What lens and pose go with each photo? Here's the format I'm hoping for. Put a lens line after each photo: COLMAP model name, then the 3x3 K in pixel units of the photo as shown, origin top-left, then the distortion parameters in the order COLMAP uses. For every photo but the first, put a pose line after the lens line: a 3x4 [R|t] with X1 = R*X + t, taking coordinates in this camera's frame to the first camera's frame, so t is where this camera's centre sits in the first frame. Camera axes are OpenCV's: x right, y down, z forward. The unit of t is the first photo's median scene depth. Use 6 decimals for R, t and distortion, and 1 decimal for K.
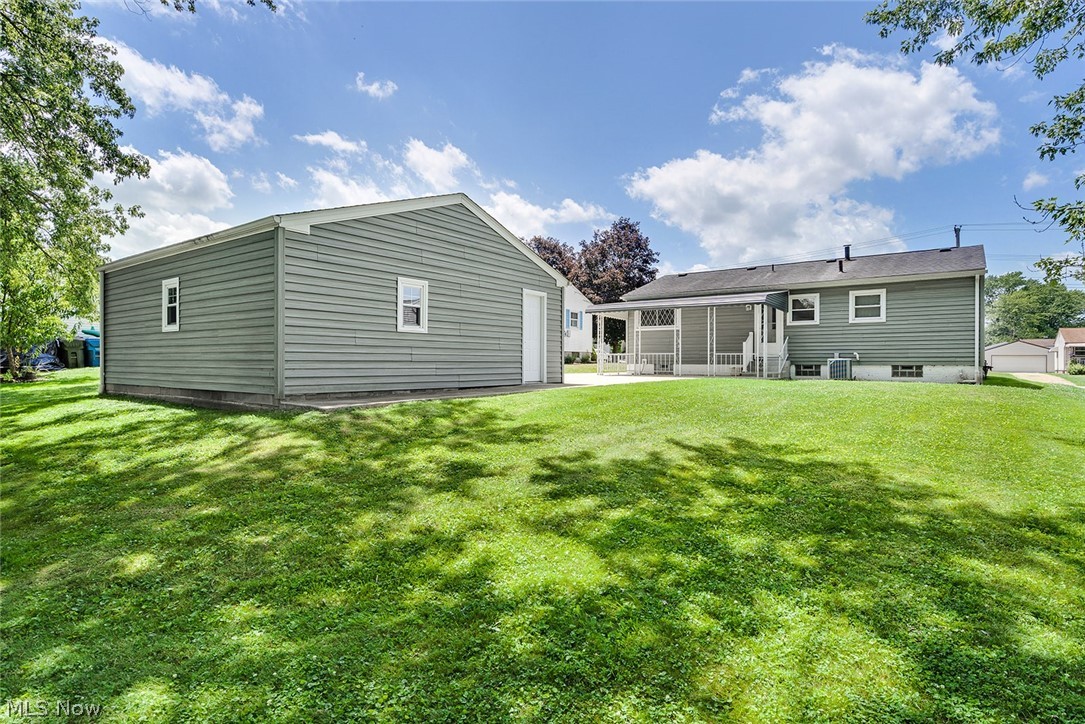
lens RADIAL K [[572.2, 0, 542.5], [0, 572.2, 362.0], [0, 0, 1]] dist [-0.000137, -0.000017]
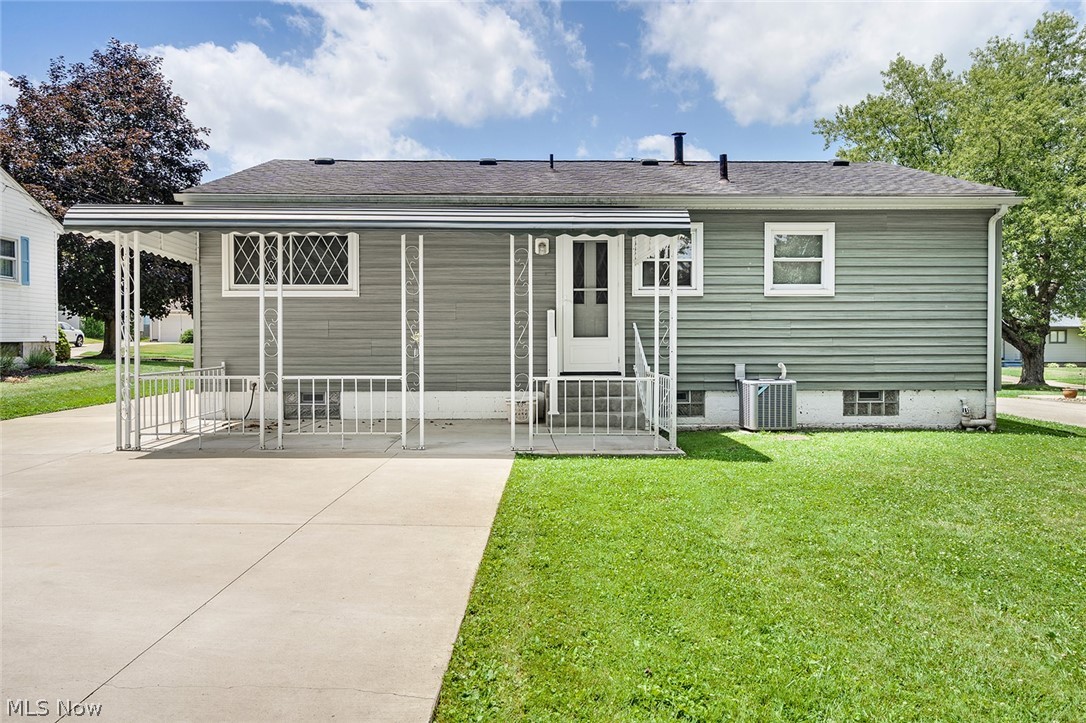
lens RADIAL K [[723.4, 0, 543.7], [0, 723.4, 376.7], [0, 0, 1]] dist [-0.003138, -0.001272]
pose [[0.775350, -0.038819, 0.630338, 0.046308], [0.003065, 0.998329, 0.057712, -0.034072], [-0.631525, -0.042815, 0.774173, 0.596240]]
